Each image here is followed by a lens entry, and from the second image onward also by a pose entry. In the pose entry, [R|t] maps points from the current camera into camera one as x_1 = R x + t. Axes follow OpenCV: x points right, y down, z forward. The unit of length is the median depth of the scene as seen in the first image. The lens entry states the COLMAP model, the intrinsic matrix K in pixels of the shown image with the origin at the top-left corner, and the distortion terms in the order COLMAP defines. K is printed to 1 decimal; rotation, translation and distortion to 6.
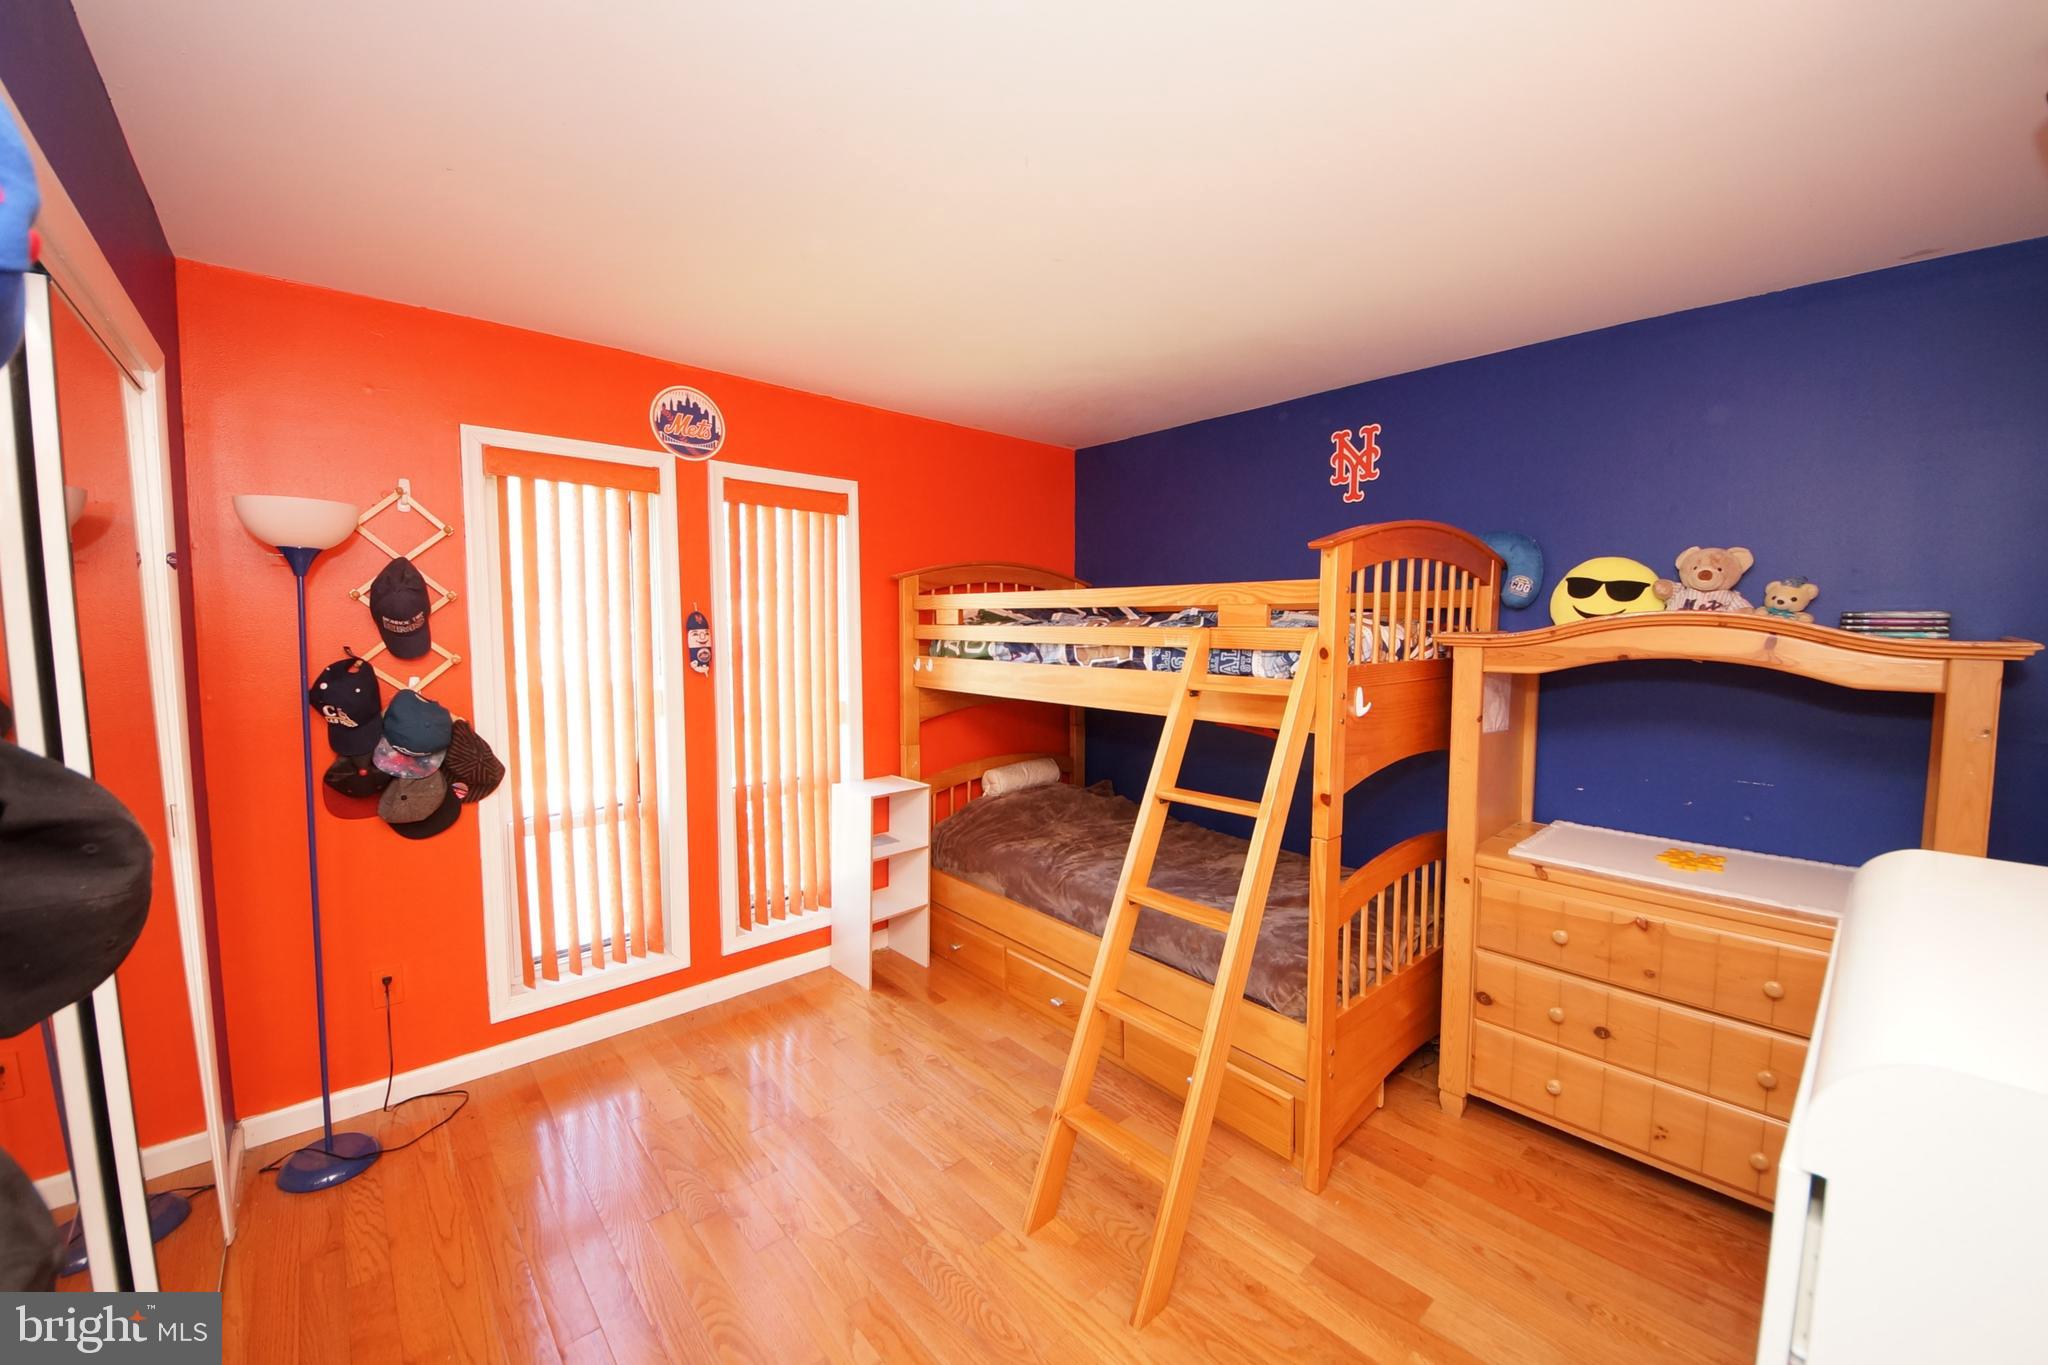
lens RADIAL K [[773.8, 0, 1016.0], [0, 773.8, 685.7], [0, 0, 1]] dist [0.001703, -0.008122]
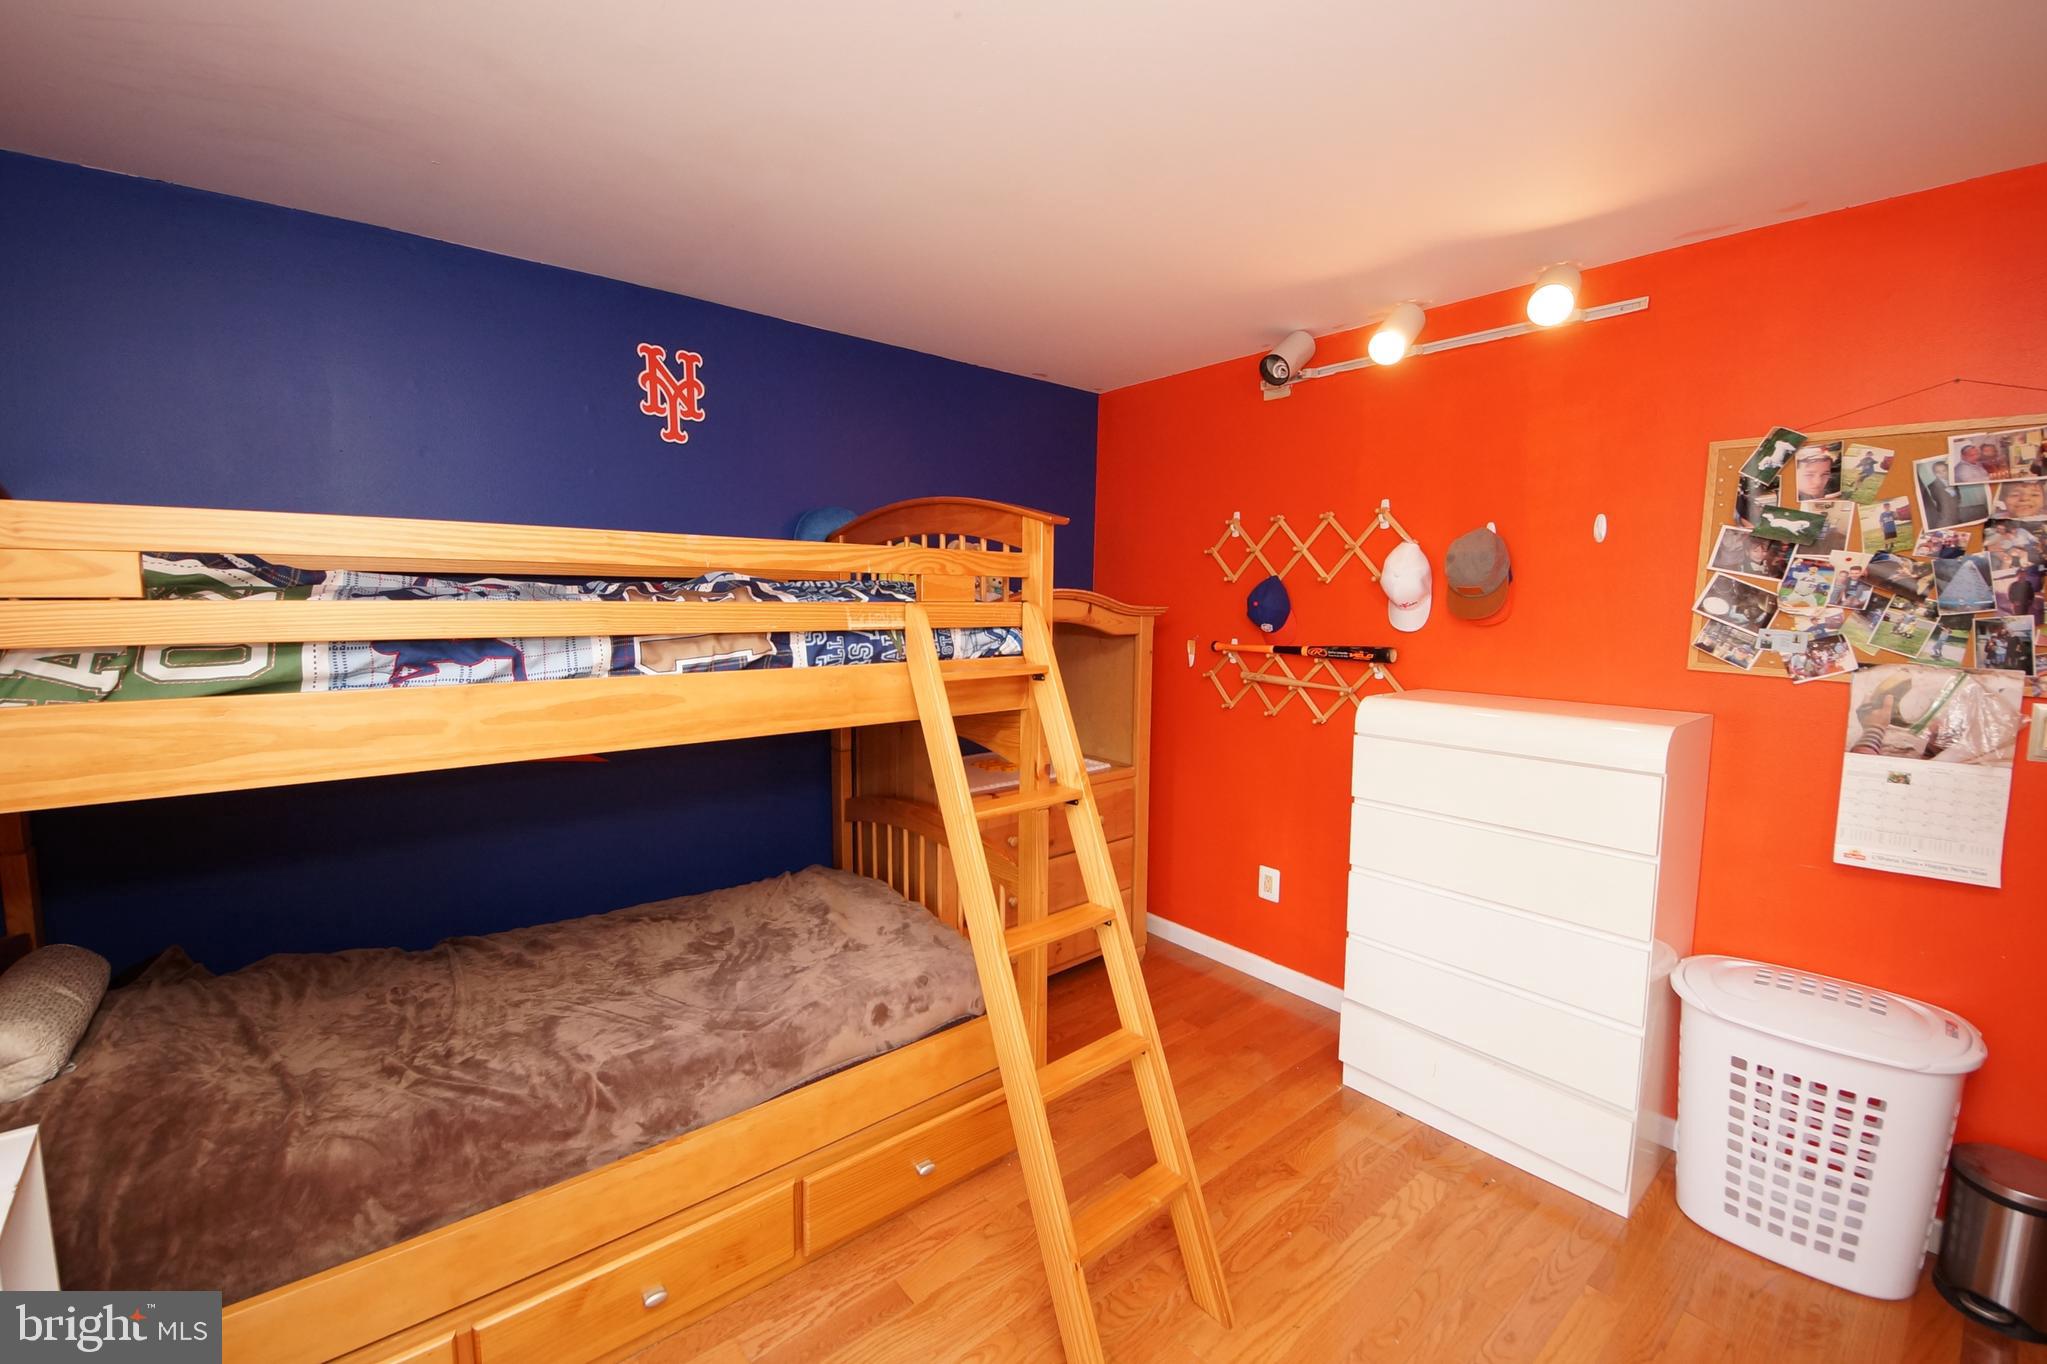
lens RADIAL K [[832.6, 0, 1015.7], [0, 832.6, 689.8], [0, 0, 1]] dist [0.011879, -0.000920]
pose [[0.019950, -0.110874, 0.993634, -0.471575], [0.074400, 0.991241, 0.109114, -0.056364], [-0.997029, 0.071749, 0.028024, 0.688169]]
